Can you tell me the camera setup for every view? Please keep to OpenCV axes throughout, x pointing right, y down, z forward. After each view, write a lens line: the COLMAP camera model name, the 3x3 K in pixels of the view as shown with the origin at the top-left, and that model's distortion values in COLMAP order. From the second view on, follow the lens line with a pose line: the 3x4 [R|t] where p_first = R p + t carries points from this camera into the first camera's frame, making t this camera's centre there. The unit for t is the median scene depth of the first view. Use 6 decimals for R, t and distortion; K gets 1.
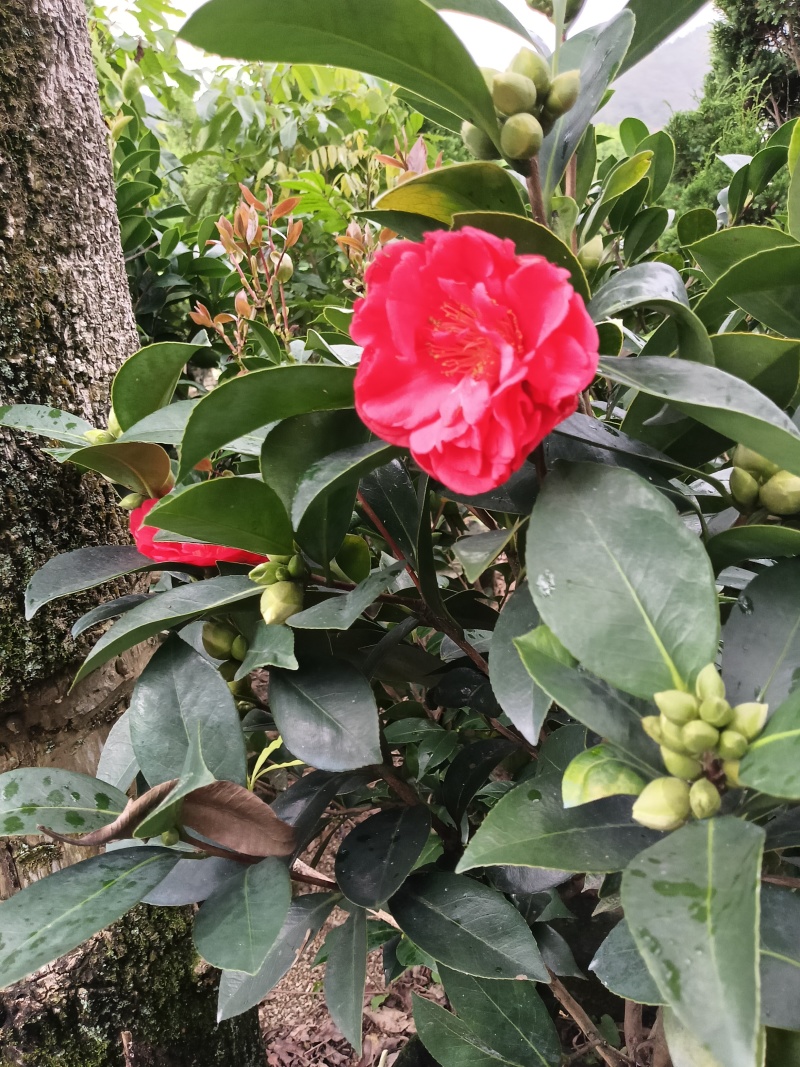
lens RADIAL K [[857.8, 0, 427.4], [0, 857.8, 566.8], [0, 0, 1]] dist [0.043569, -0.095019]
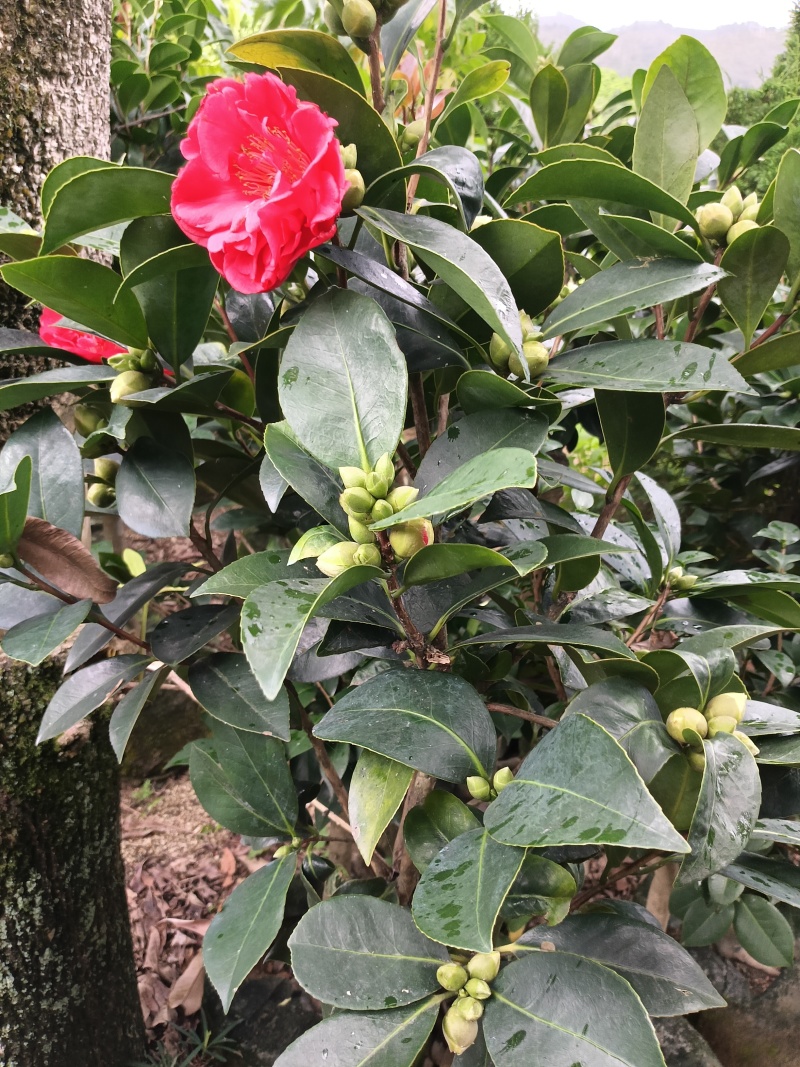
lens RADIAL K [[848.6, 0, 400.0], [0, 848.6, 533.5], [0, 0, 1]] dist [-0.012019, -0.002011]
pose [[0.979364, 0.201554, -0.014891, 0.159250], [-0.200565, 0.978342, 0.051200, 0.066041], [0.024888, -0.047157, 0.998577, -0.104407]]
